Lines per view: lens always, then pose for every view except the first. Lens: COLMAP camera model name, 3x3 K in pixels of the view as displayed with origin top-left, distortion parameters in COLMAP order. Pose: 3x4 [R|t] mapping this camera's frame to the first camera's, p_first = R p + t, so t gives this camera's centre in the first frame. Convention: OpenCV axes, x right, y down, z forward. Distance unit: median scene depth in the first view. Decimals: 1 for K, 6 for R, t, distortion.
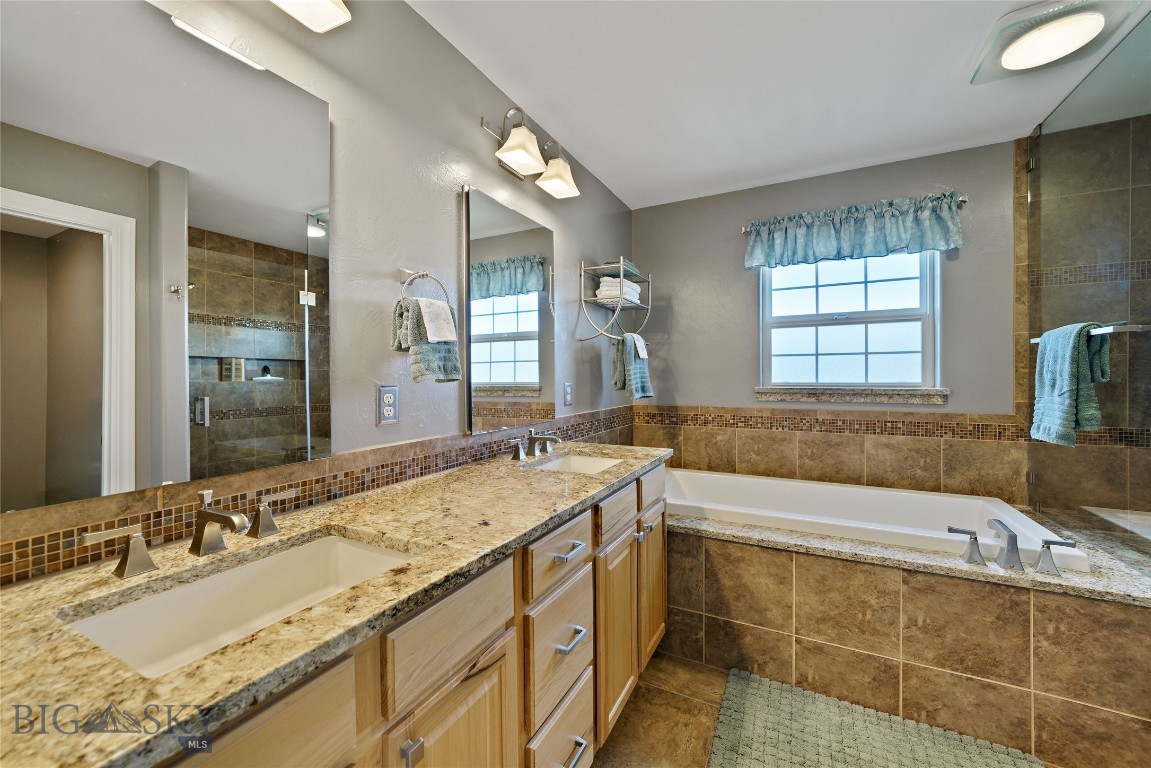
lens RADIAL K [[451.8, 0, 567.9], [0, 451.8, 378.5], [0, 0, 1]] dist [-0.010537, 0.003308]
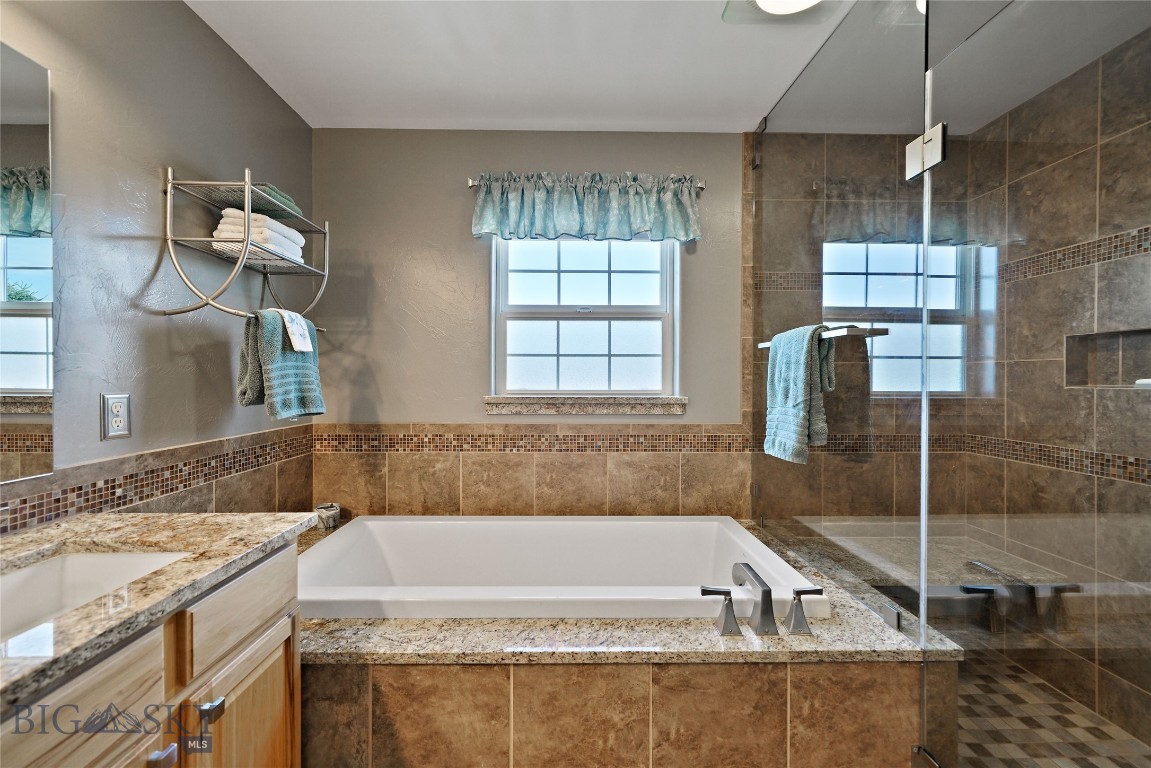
lens RADIAL K [[451.8, 0, 575.7], [0, 451.8, 383.2], [0, 0, 1]] dist [-0.010537, 0.003308]
pose [[0.871756, 0.002854, 0.489932, 0.229643], [-0.004707, 0.999986, 0.002551, -0.006263], [-0.489918, -0.004530, 0.871757, 0.347872]]
